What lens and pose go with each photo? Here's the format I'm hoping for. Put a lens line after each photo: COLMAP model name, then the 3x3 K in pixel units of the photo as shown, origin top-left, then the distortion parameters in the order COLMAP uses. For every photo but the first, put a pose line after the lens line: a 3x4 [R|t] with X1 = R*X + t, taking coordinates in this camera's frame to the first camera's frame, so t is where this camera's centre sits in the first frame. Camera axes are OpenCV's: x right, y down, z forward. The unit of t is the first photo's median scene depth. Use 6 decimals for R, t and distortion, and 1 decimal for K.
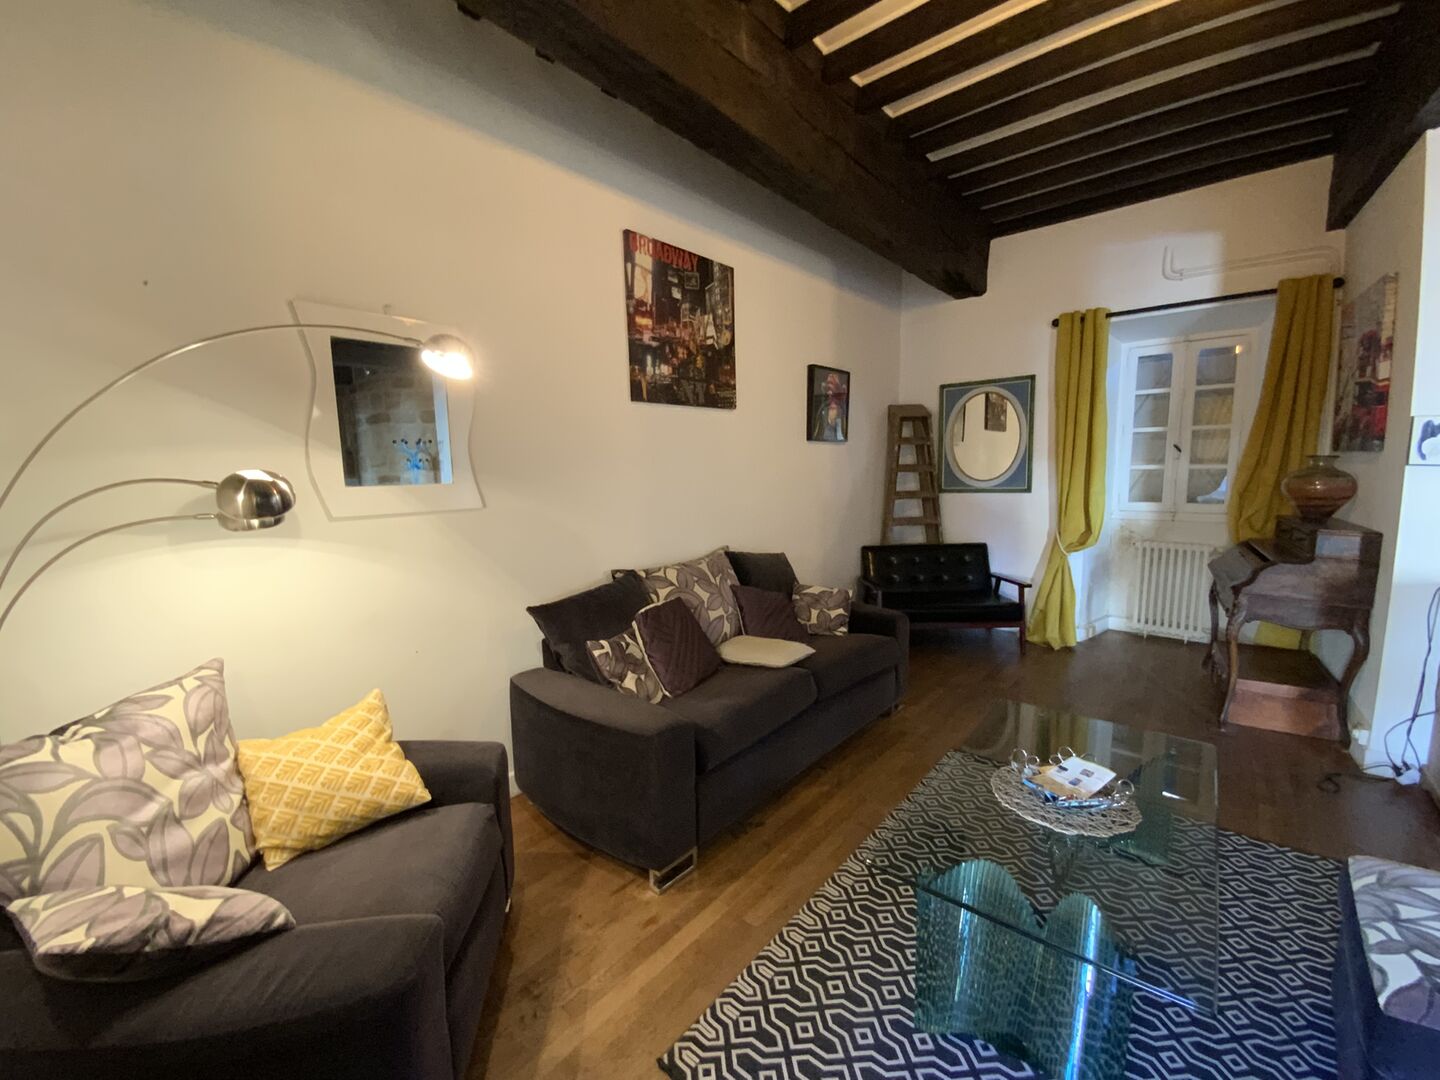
lens RADIAL K [[584.3, 0, 724.5], [0, 584.3, 541.5], [0, 0, 1]] dist [0.060652, -0.043067]
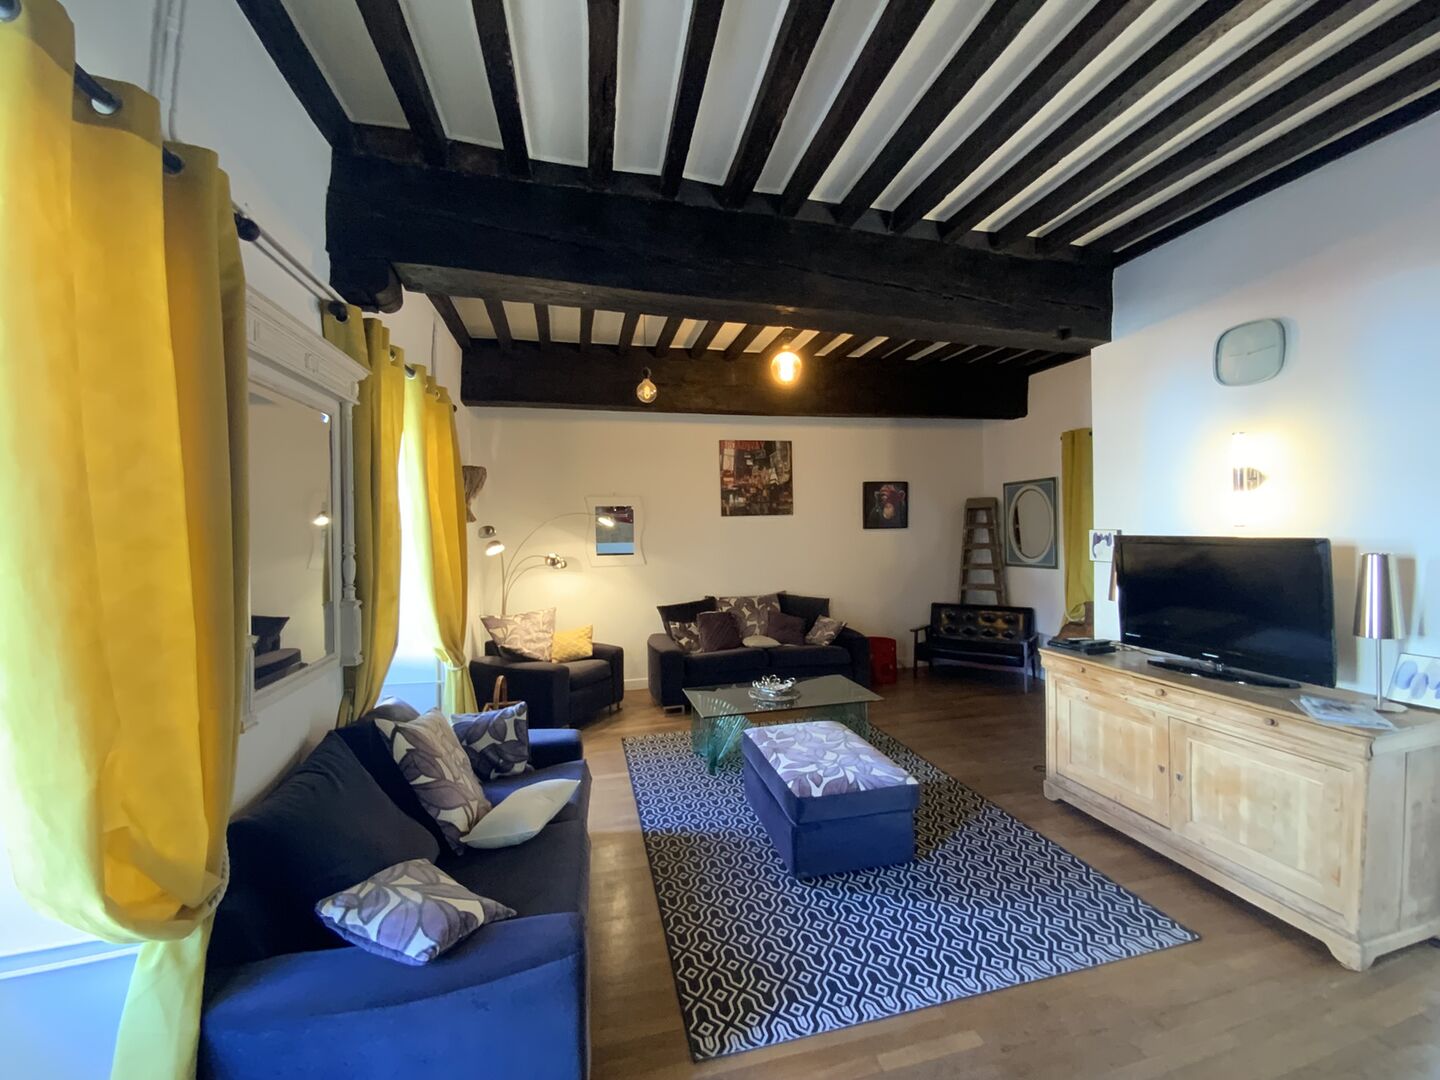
lens RADIAL K [[584.3, 0, 724.5], [0, 584.3, 541.5], [0, 0, 1]] dist [0.060652, -0.043067]
pose [[0.805180, 0.016063, -0.592812, 0.953612], [-0.071189, 0.995023, -0.069730, -0.004613], [0.588742, 0.098347, 0.802316, -0.579232]]
